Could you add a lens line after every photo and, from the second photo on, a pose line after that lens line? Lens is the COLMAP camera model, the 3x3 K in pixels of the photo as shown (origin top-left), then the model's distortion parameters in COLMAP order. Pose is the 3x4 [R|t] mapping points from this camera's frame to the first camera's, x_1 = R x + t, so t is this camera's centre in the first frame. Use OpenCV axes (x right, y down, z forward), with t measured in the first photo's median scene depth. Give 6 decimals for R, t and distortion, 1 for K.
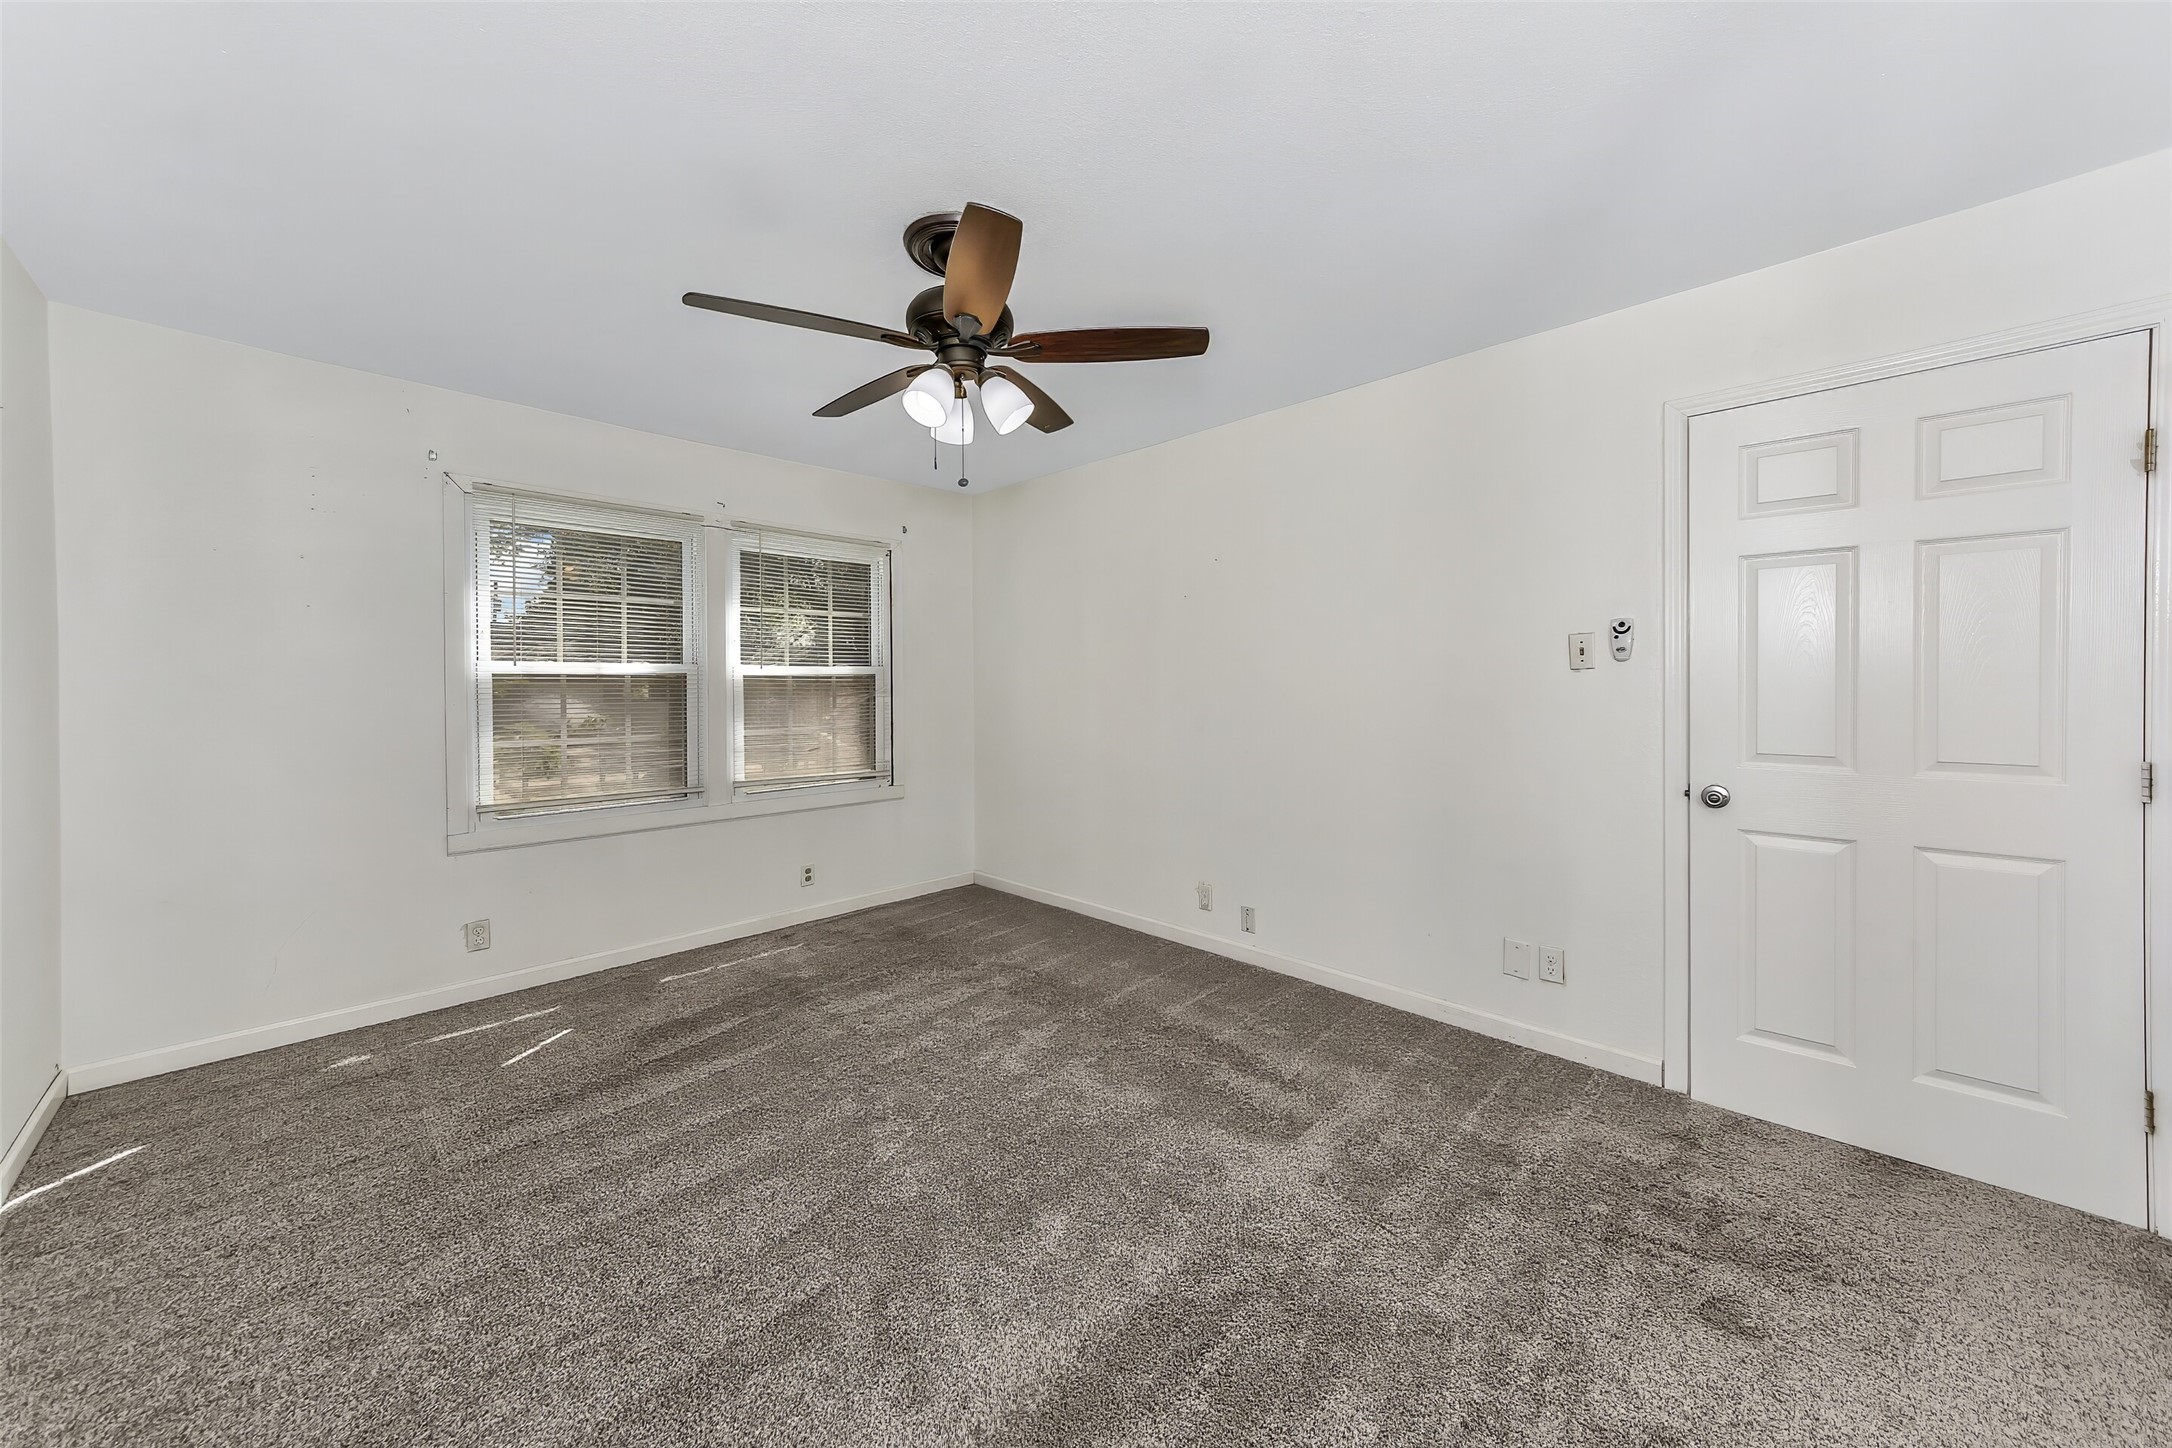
lens RADIAL K [[764.2, 0, 1097.9], [0, 764.2, 682.5], [0, 0, 1]] dist [0.000105, -0.000142]
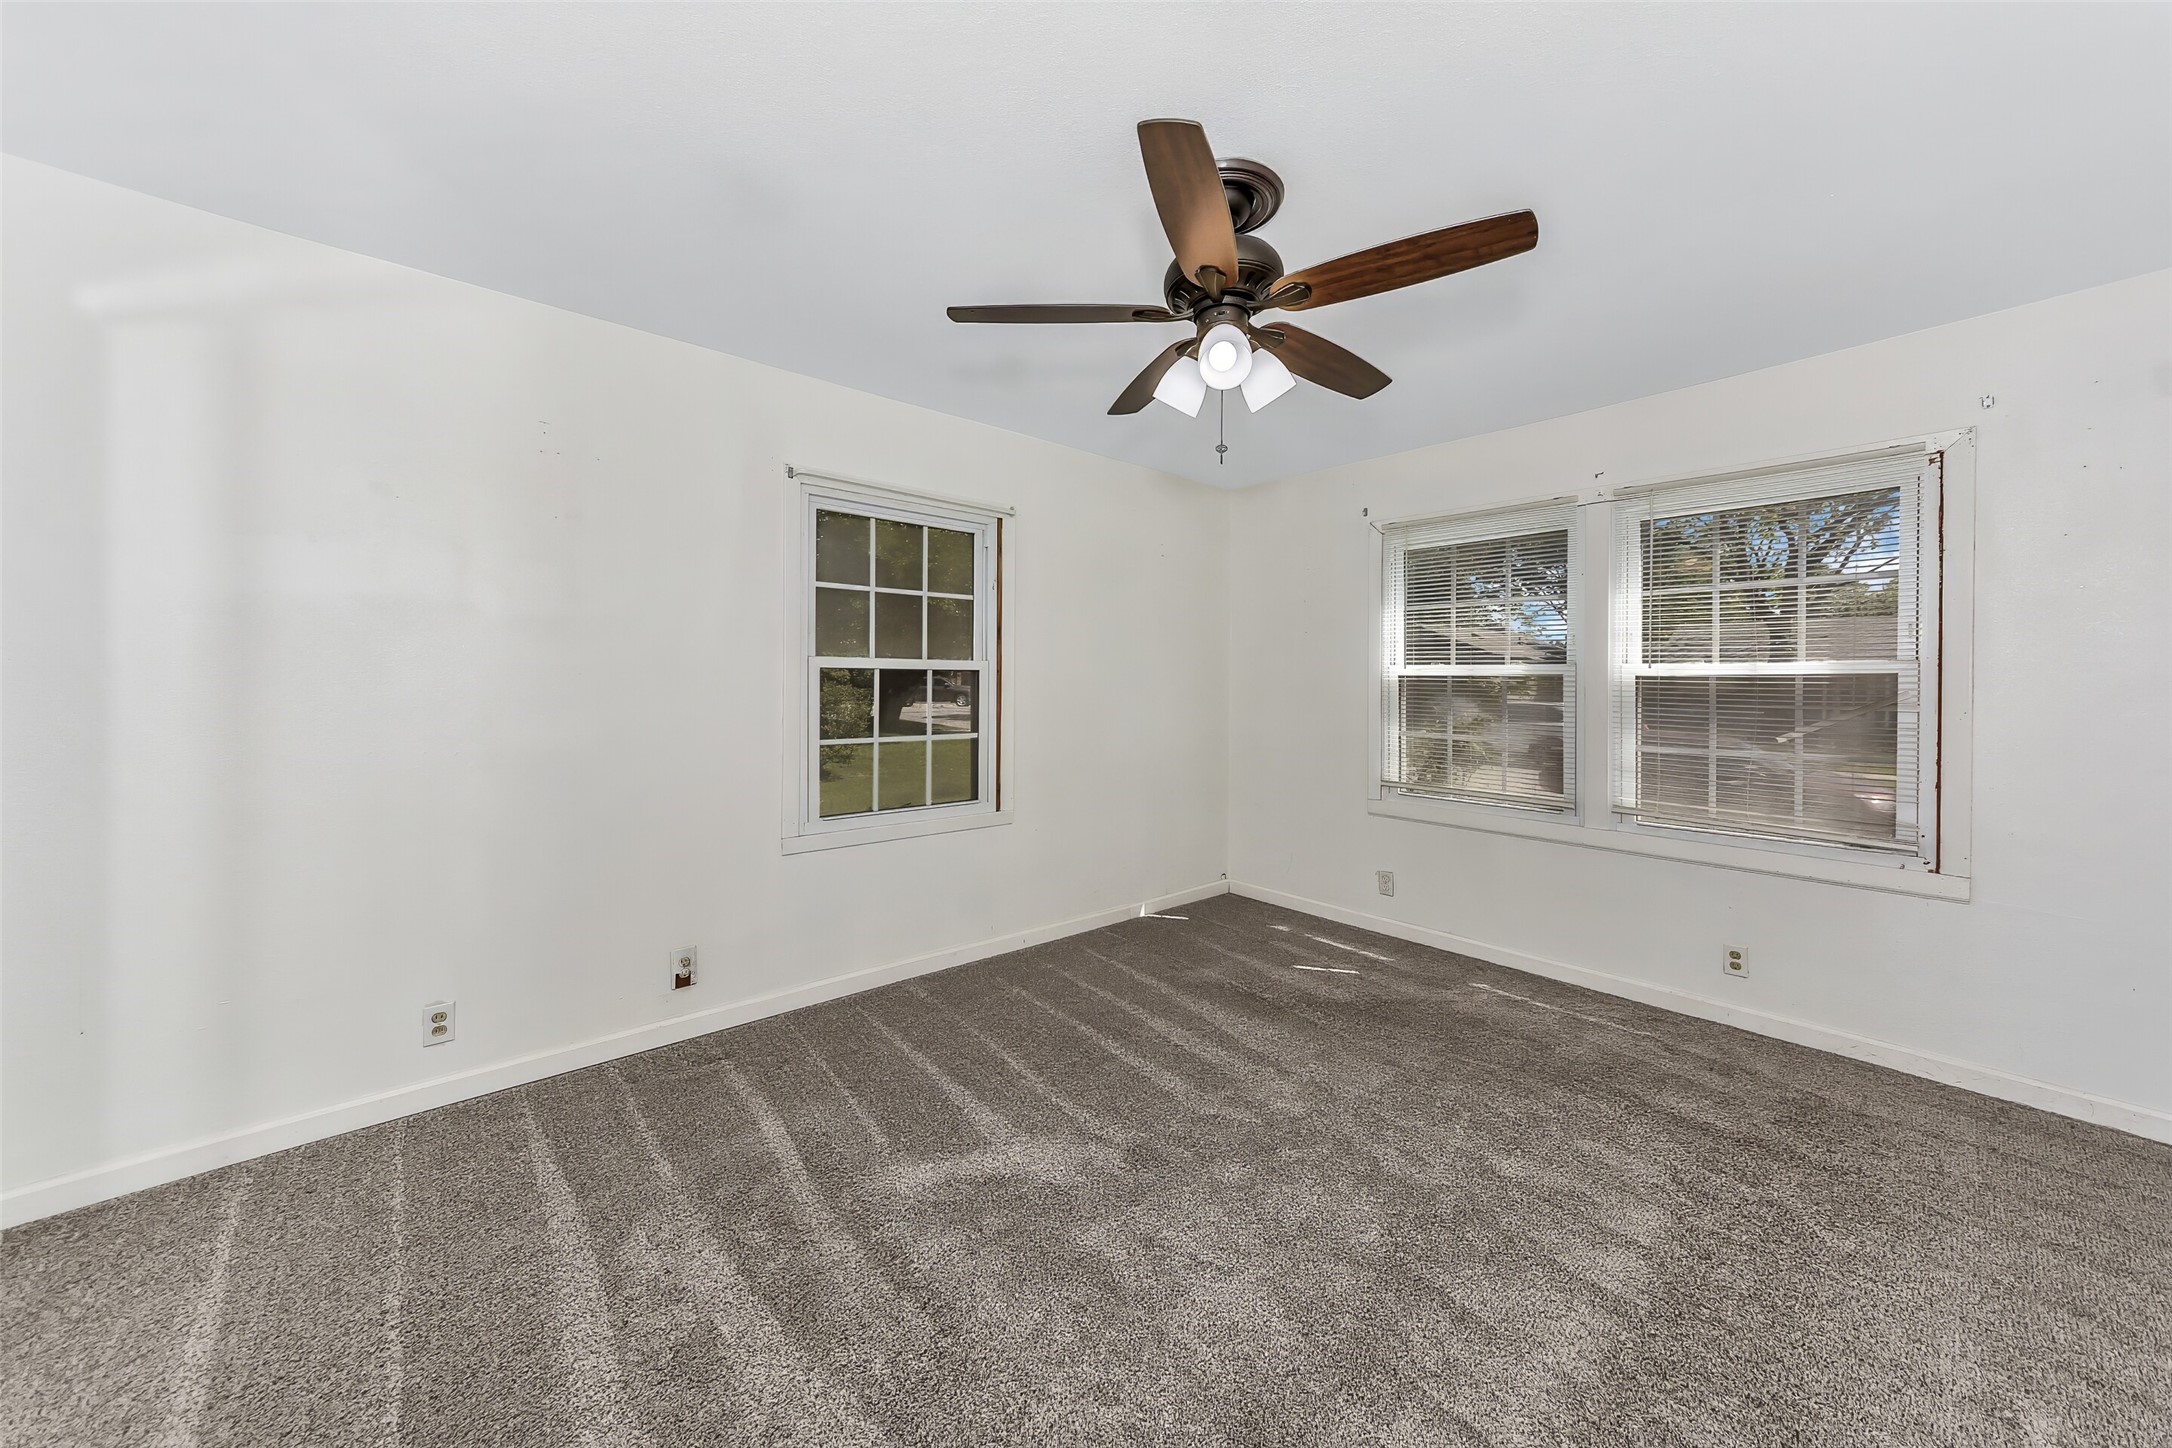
lens RADIAL K [[764.2, 0, 1097.9], [0, 764.2, 682.5], [0, 0, 1]] dist [0.000105, -0.000142]
pose [[-0.085230, 0.004797, -0.996350, 0.443205], [-0.007442, 0.999957, 0.005451, -0.003458], [0.996334, 0.007879, -0.085190, 0.574852]]
